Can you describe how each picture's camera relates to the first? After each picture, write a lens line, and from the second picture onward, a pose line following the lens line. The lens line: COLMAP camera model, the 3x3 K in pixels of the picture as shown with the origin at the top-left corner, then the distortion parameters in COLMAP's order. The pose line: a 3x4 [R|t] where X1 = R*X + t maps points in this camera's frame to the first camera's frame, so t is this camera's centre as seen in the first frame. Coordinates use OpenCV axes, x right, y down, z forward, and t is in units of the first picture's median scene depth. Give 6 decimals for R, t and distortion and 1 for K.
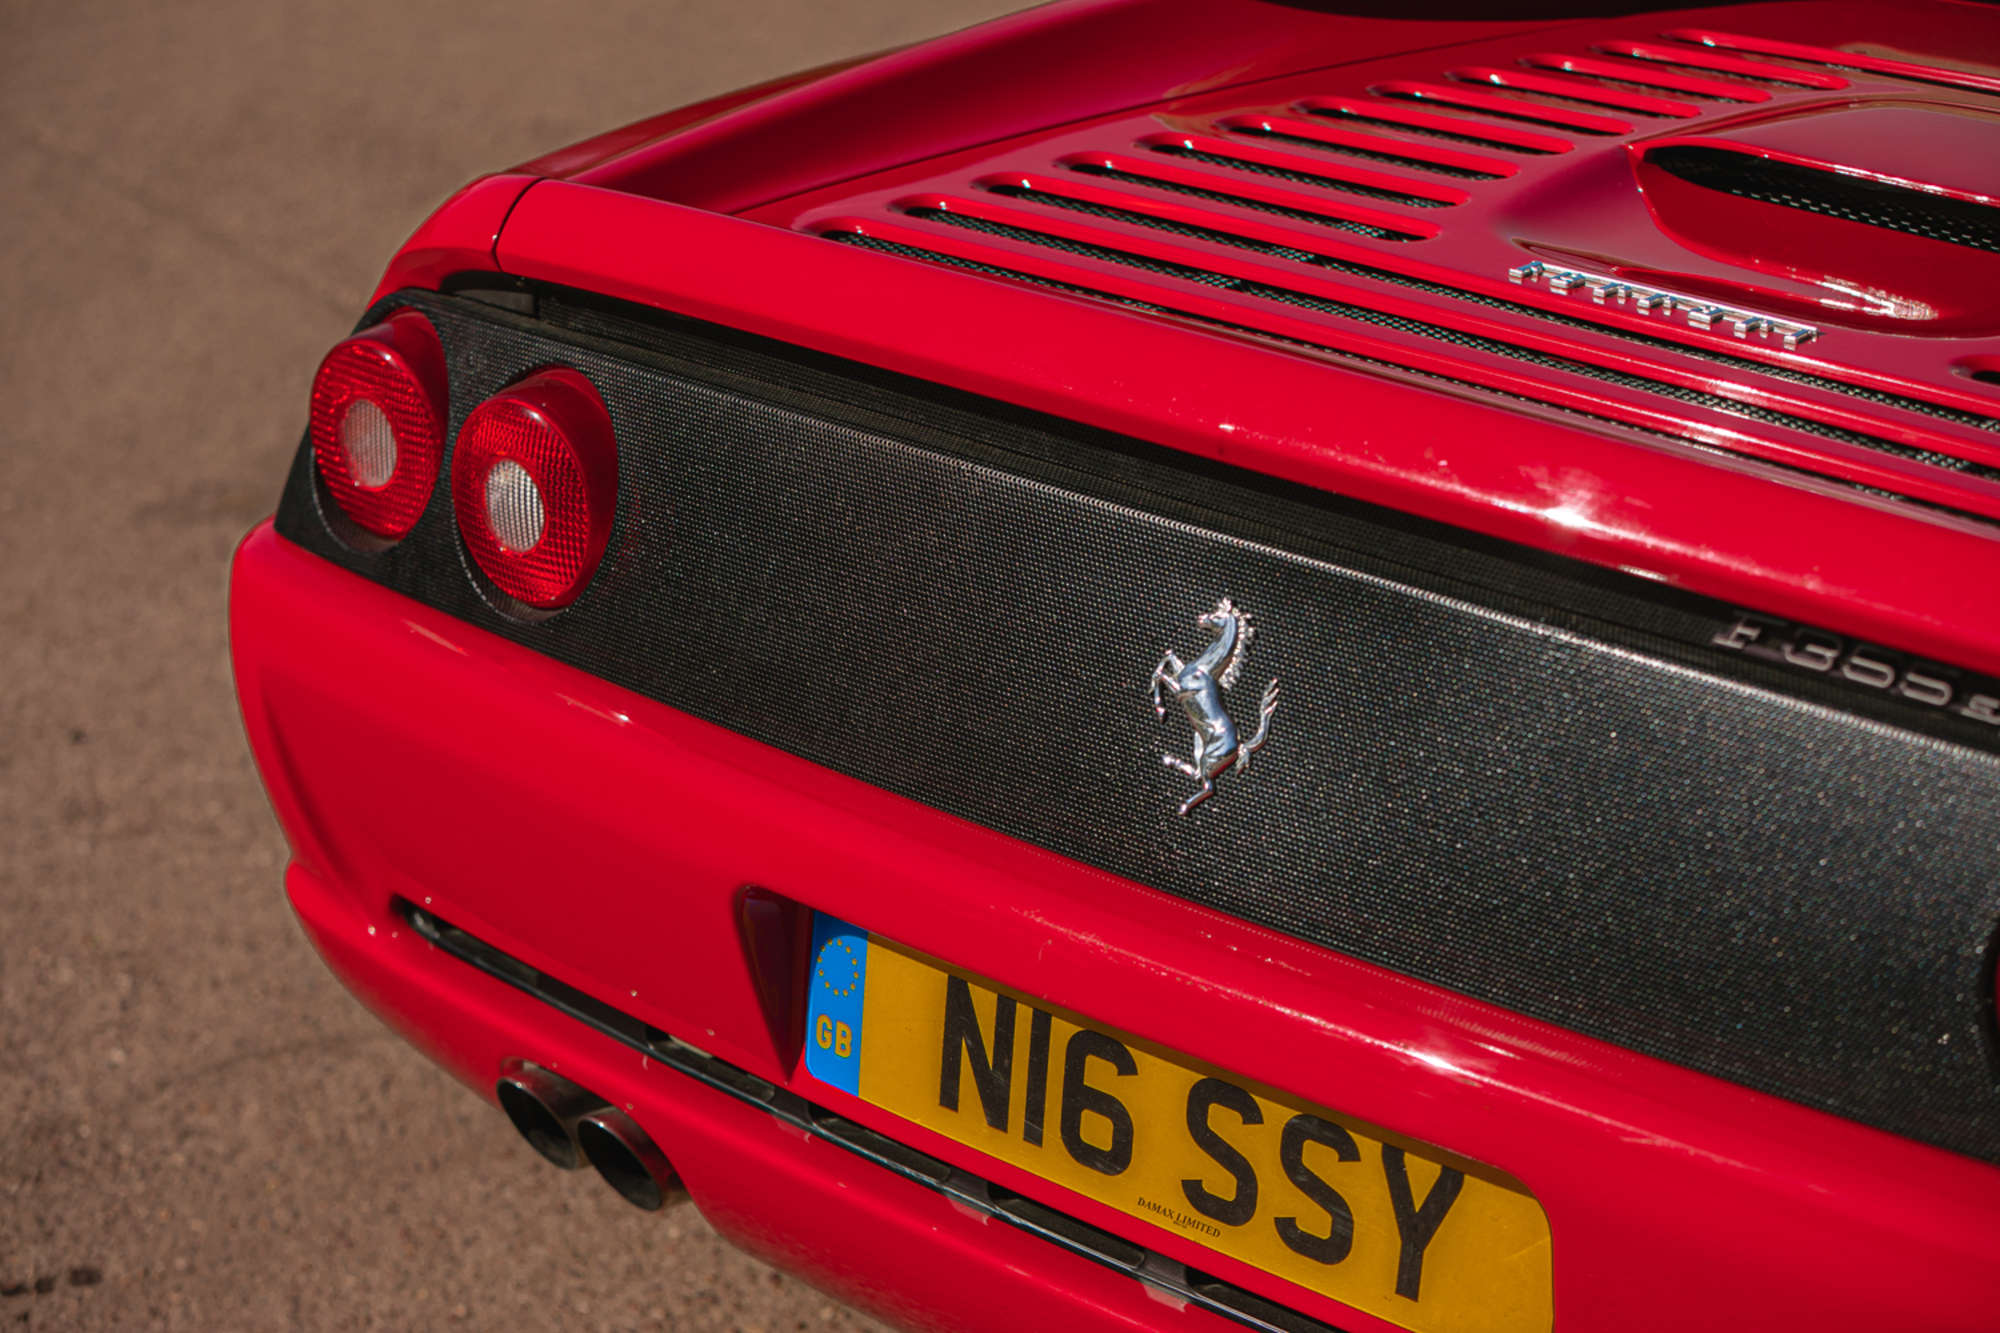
lens RADIAL K [[4394.6, 0, 994.7], [0, 4394.6, 667.3], [0, 0, 1]] dist [-0.298341, 0.000000]
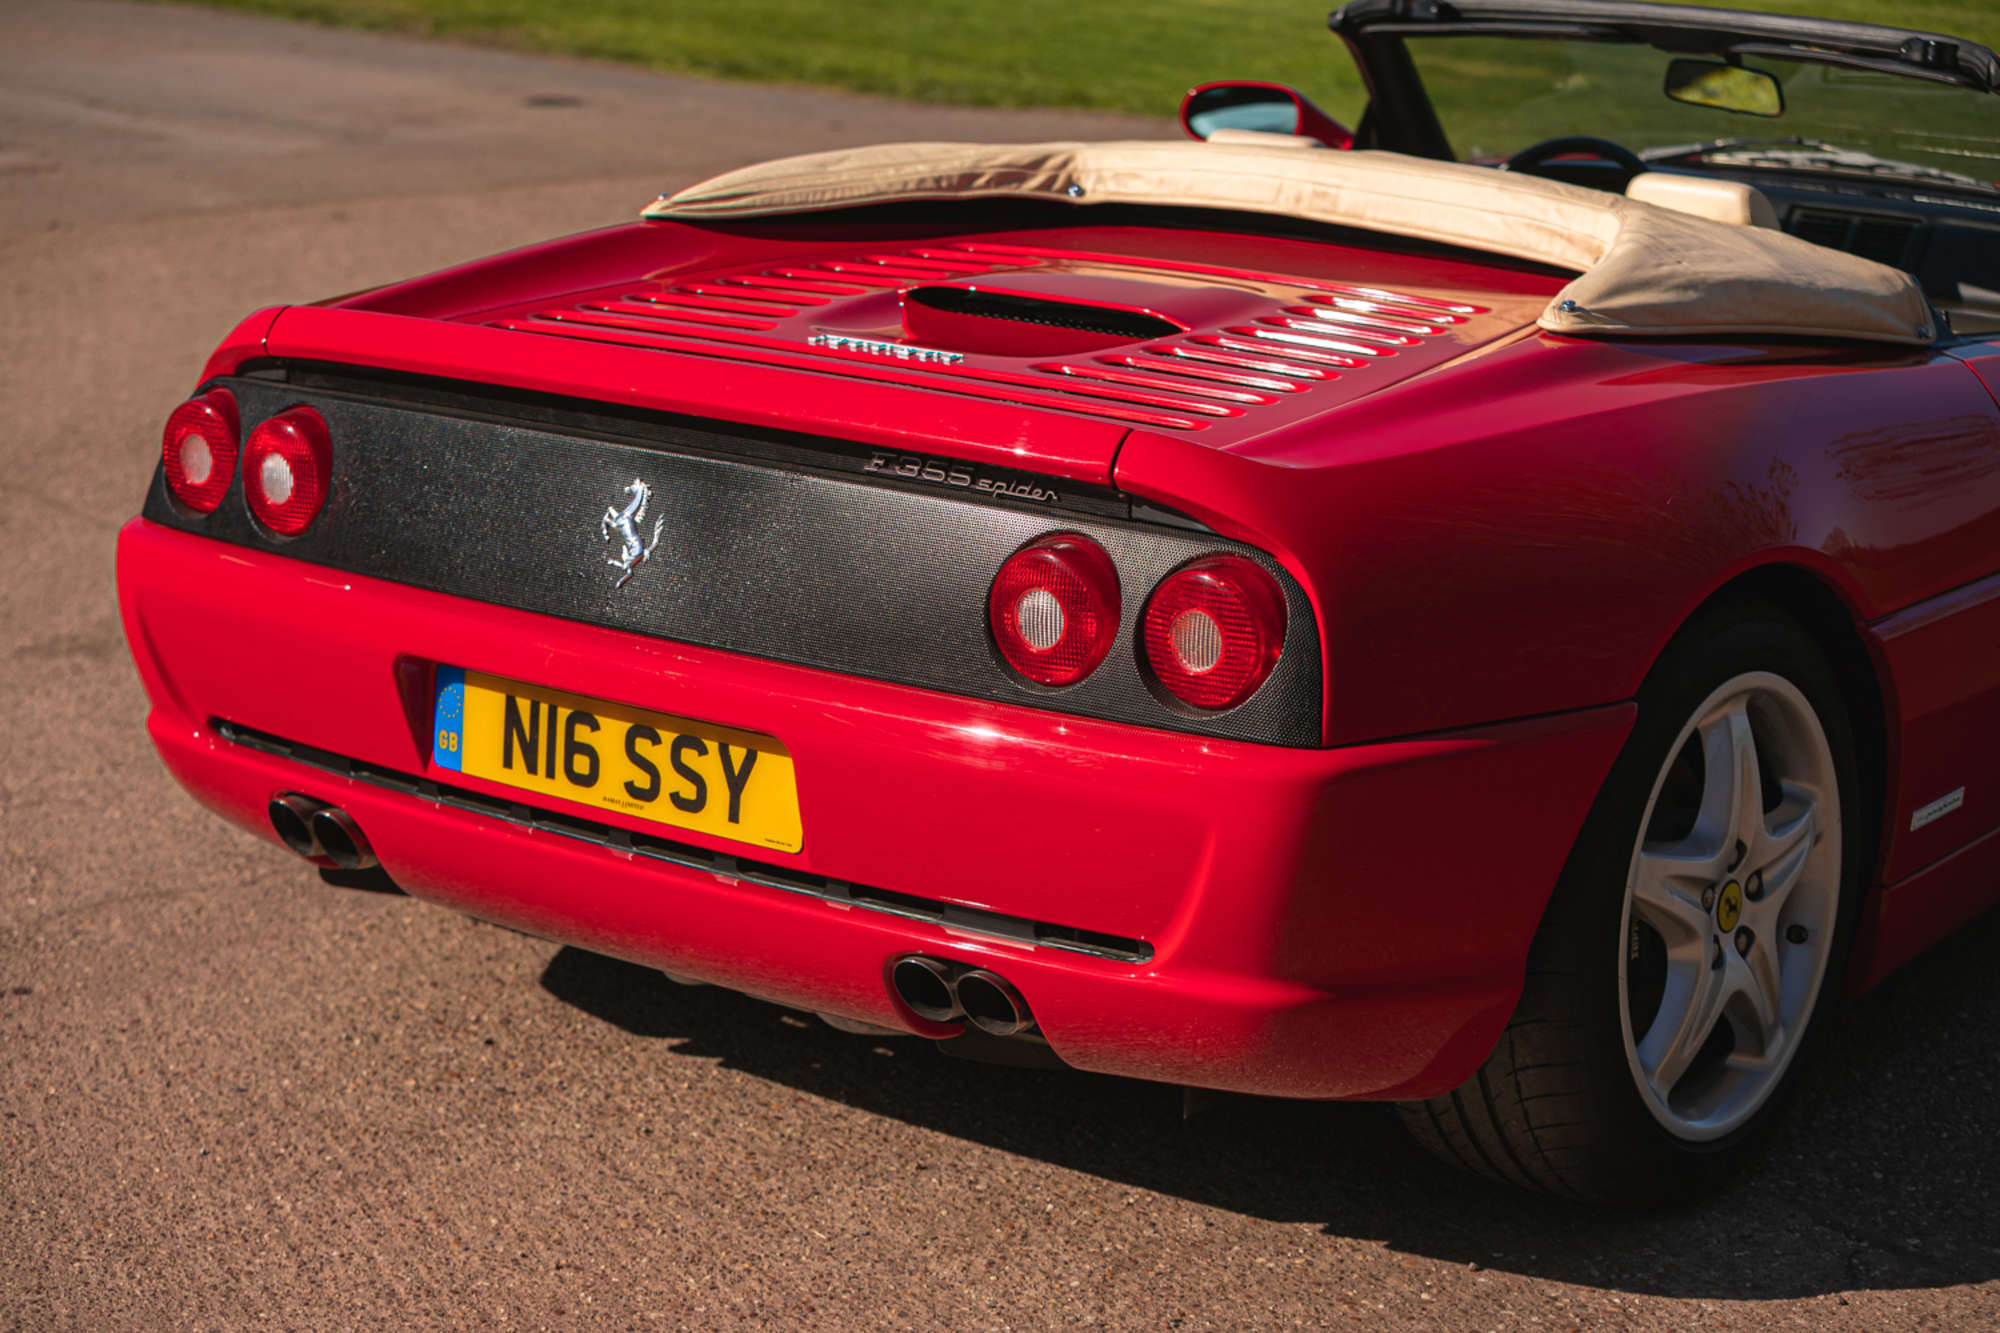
lens RADIAL K [[4394.6, 0, 1001.0], [0, 4394.6, 662.2], [0, 0, 1]] dist [-0.298341, 0.000000]
pose [[0.998063, -0.019271, 0.059155, 0.084858], [0.026022, 0.992959, -0.115569, 0.260010], [-0.056512, 0.116885, 0.991536, -0.830849]]
